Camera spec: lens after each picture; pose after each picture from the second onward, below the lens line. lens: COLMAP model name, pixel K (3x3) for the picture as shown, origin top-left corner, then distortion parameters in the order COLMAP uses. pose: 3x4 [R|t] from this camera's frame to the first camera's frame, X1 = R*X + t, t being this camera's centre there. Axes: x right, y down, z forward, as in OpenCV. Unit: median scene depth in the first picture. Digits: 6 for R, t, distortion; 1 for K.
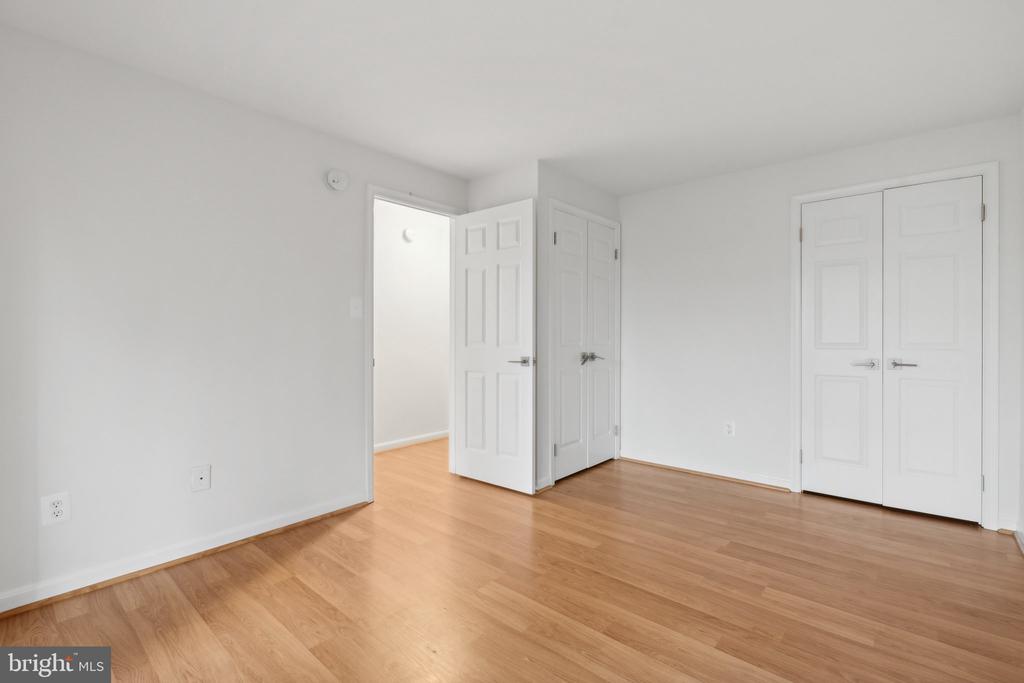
lens RADIAL K [[460.3, 0, 516.5], [0, 460.3, 339.9], [0, 0, 1]] dist [-0.003187, 0.001967]
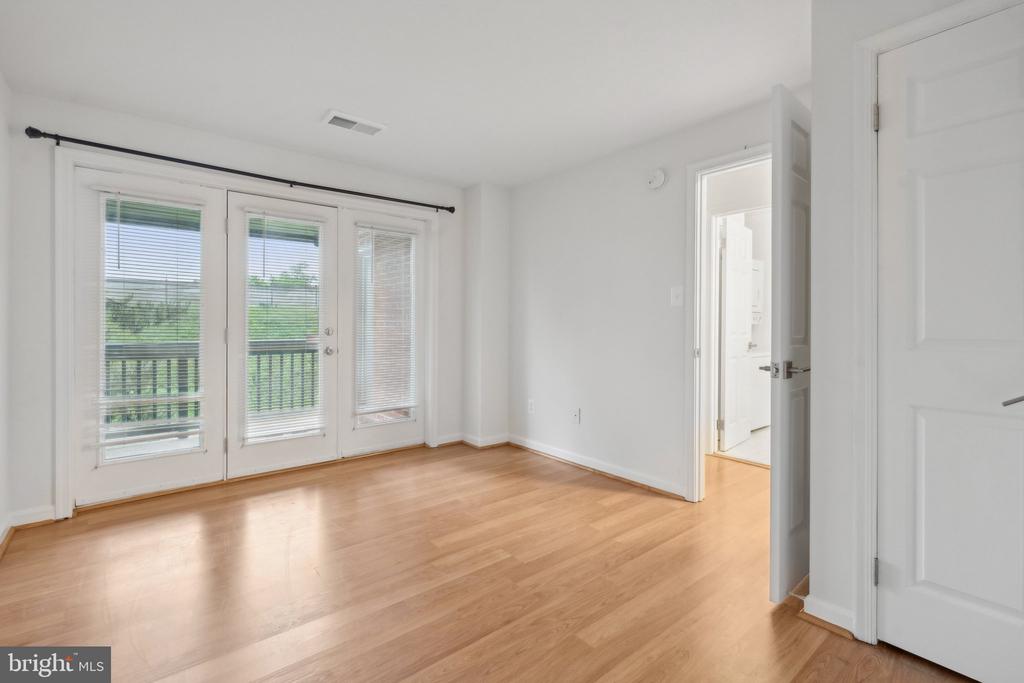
lens RADIAL K [[460.3, 0, 518.5], [0, 460.3, 326.8], [0, 0, 1]] dist [-0.003187, 0.001967]
pose [[-0.152126, 0.005185, -0.988348, 0.823386], [-0.019237, 0.999781, 0.008206, -0.006531], [0.988174, 0.020262, -0.151993, 0.976704]]
